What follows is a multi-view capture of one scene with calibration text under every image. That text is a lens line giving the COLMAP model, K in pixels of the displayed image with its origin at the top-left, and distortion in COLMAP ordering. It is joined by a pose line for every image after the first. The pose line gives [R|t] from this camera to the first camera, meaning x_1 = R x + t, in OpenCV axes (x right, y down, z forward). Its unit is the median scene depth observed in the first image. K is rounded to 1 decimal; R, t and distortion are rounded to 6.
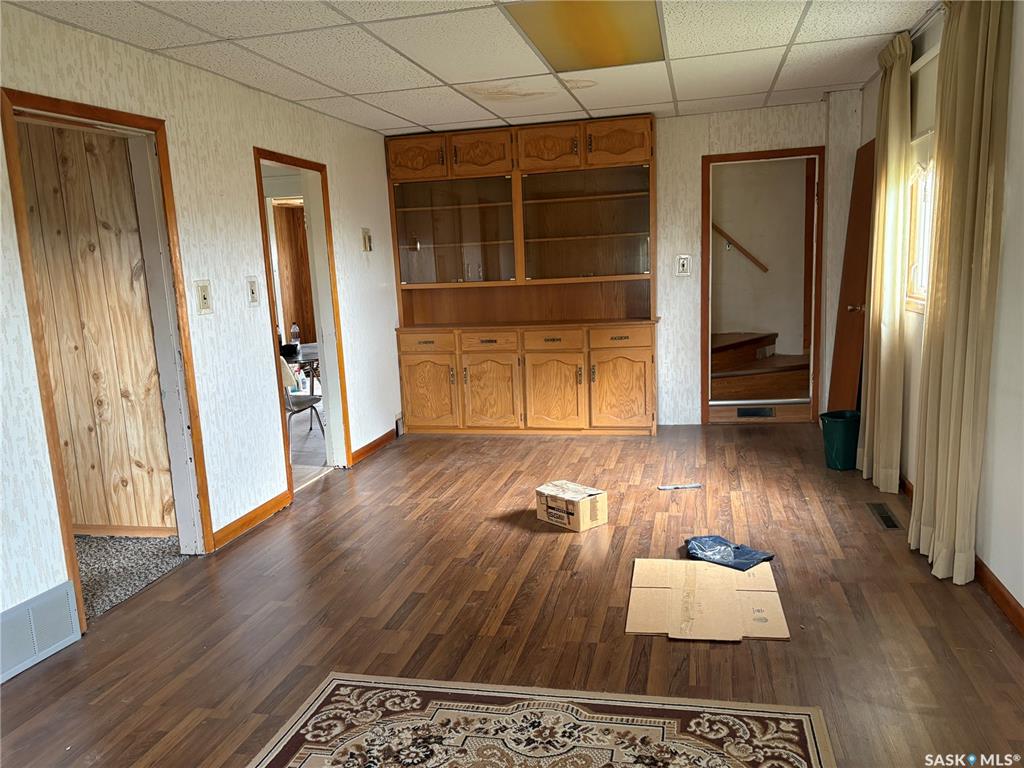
lens RADIAL K [[770.1, 0, 518.8], [0, 770.1, 392.0], [0, 0, 1]] dist [0.058746, -0.057347]
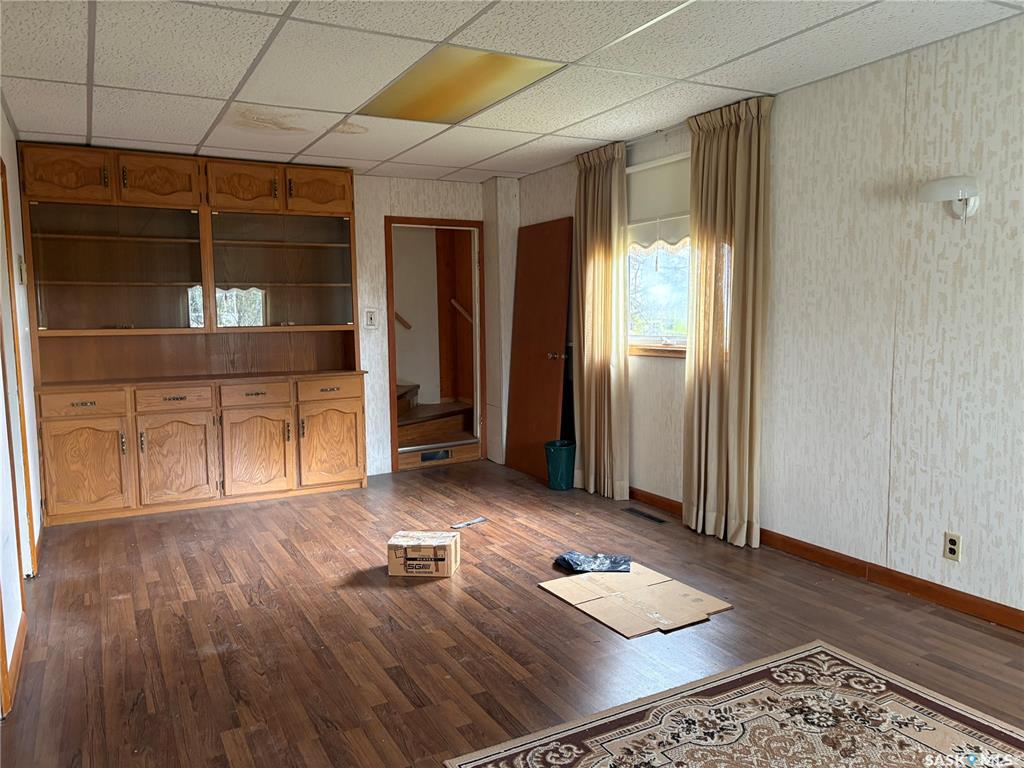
lens RADIAL K [[770.1, 0, 515.4], [0, 770.1, 386.7], [0, 0, 1]] dist [0.058746, -0.057347]
pose [[0.745722, -0.027991, 0.665669, -0.413085], [0.090800, 0.994065, -0.059920, 0.006607], [-0.660041, 0.105126, 0.743838, 0.153722]]
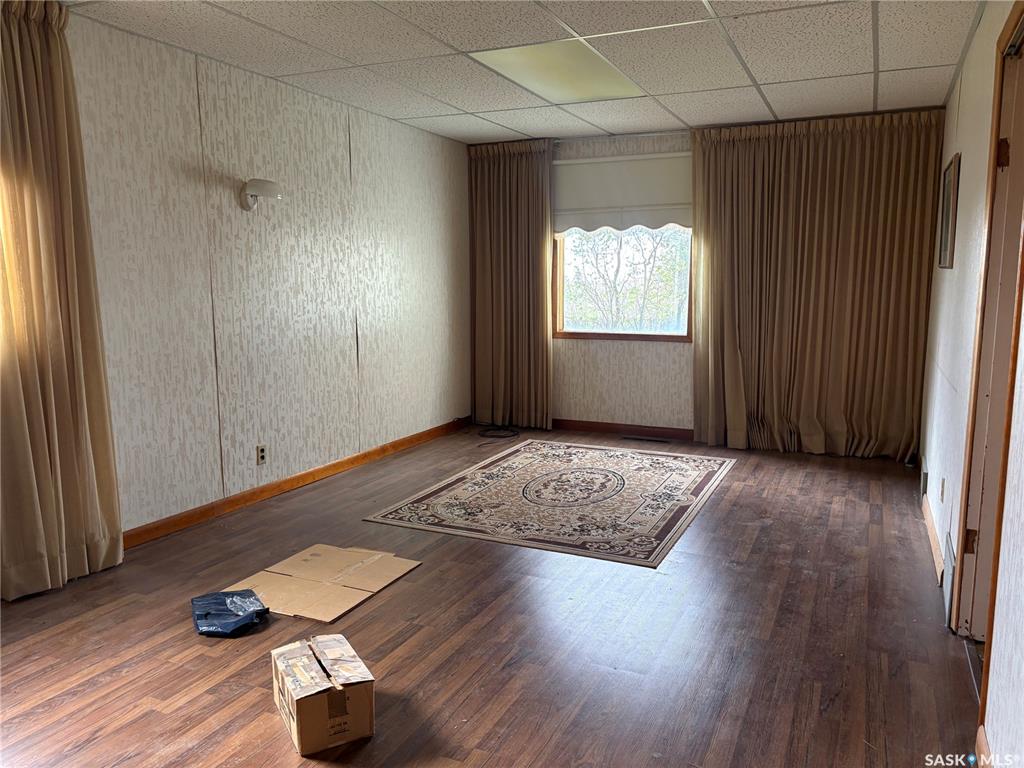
lens RADIAL K [[770.1, 0, 518.5], [0, 770.1, 386.7], [0, 0, 1]] dist [0.058746, -0.057347]
pose [[-0.979467, 0.023547, 0.200225, -0.158627], [0.081725, 0.954269, 0.287562, -0.178360], [-0.184298, 0.298021, -0.936599, 1.215804]]
